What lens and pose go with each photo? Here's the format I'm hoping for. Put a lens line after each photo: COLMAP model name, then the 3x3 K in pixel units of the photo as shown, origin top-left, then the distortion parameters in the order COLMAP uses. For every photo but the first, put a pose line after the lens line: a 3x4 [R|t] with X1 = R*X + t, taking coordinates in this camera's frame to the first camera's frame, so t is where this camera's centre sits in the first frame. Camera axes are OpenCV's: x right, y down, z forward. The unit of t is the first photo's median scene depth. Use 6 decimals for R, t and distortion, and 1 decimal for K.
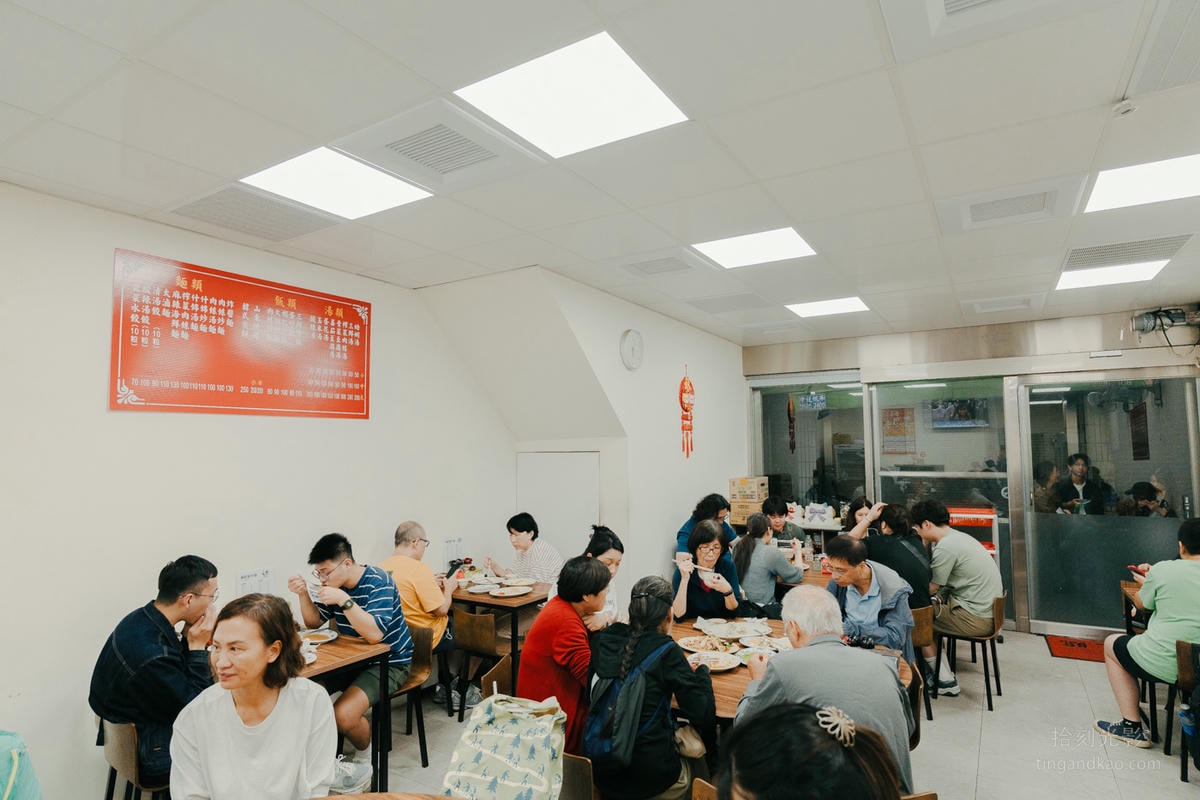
lens RADIAL K [[660.4, 0, 600.0], [0, 660.4, 401.8], [0, 0, 1]] dist [-0.000181, -0.000111]
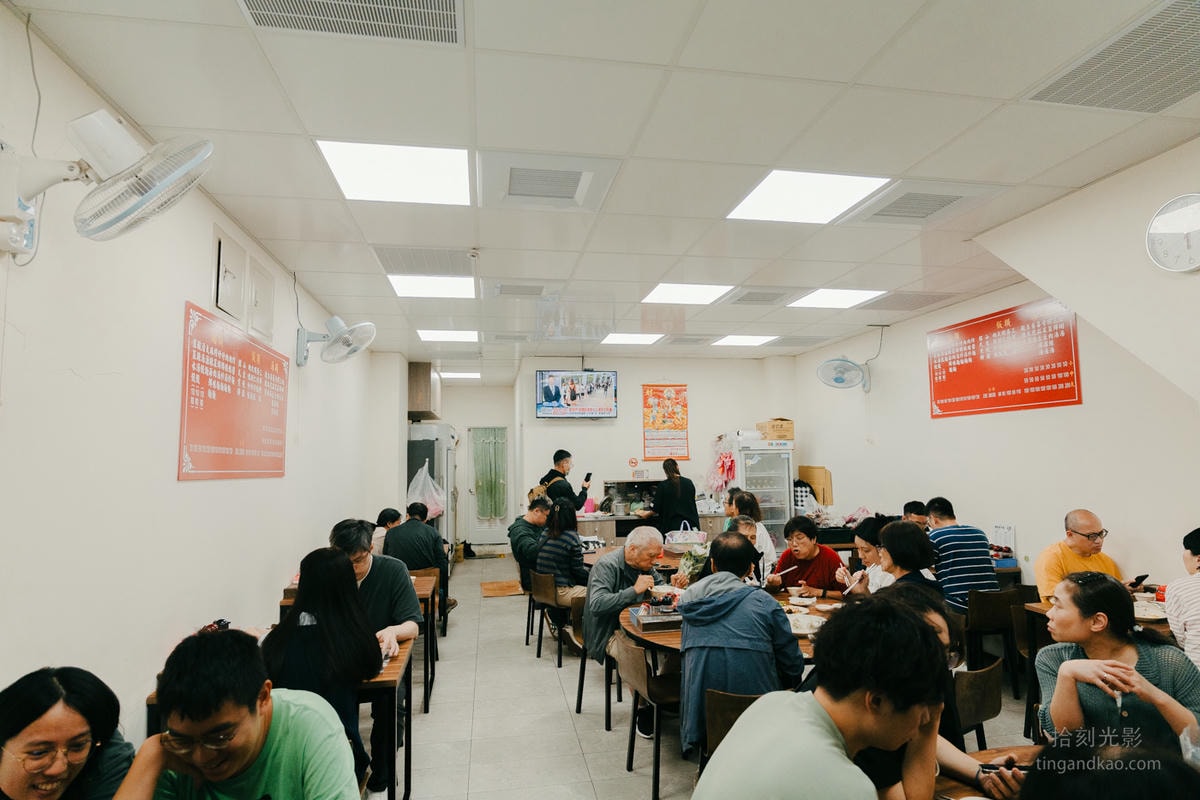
lens RADIAL K [[660.4, 0, 601.8], [0, 660.4, 399.9], [0, 0, 1]] dist [-0.000181, -0.000111]
pose [[-0.745265, -0.036400, -0.665774, 1.008456], [0.070689, 0.988568, -0.133177, 0.118961], [0.663011, -0.146315, -0.734172, 1.457635]]
